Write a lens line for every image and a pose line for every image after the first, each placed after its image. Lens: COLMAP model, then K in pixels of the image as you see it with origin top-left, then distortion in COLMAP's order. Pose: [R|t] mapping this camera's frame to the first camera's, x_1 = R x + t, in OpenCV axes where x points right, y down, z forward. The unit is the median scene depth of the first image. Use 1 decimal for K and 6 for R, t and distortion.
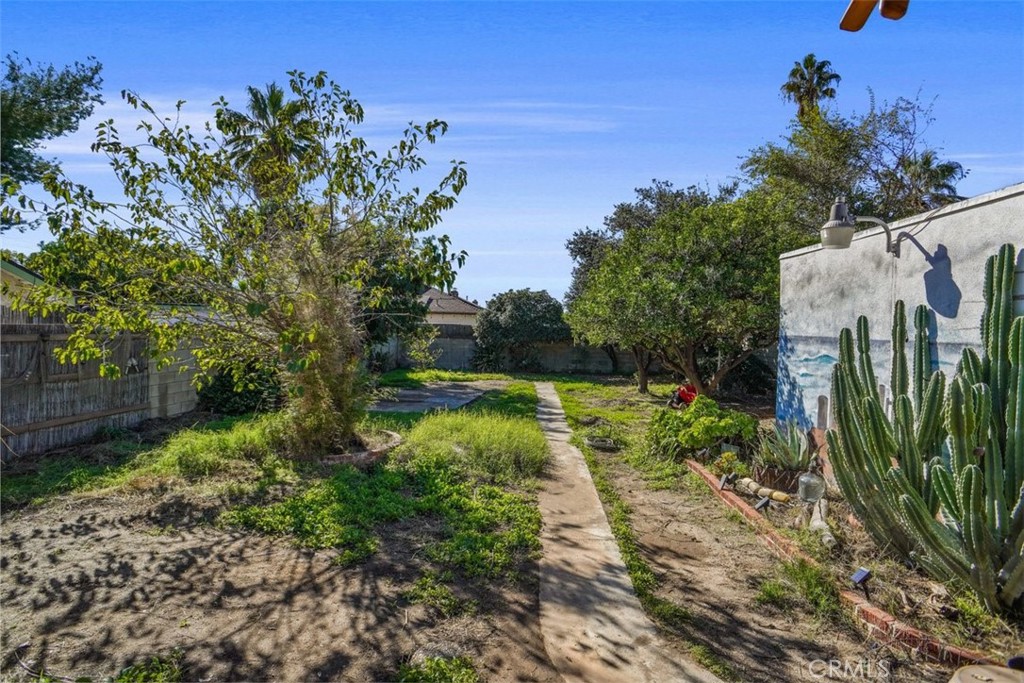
lens RADIAL K [[531.0, 0, 504.5], [0, 531.0, 337.6], [0, 0, 1]] dist [-0.085955, 0.052796]
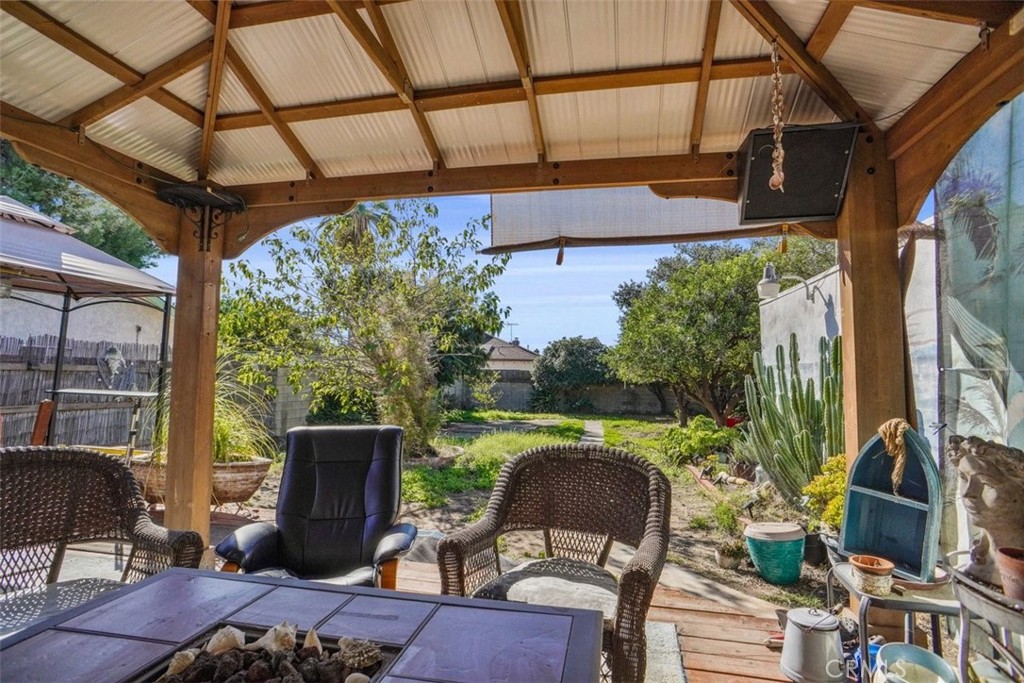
lens RADIAL K [[531.0, 0, 504.5], [0, 531.0, 337.6], [0, 0, 1]] dist [-0.085955, 0.052796]
pose [[0.992554, -0.016573, -0.120676, 0.065039], [0.005069, 0.995462, -0.095020, 0.042339], [0.121703, 0.093700, 0.988134, -0.311484]]
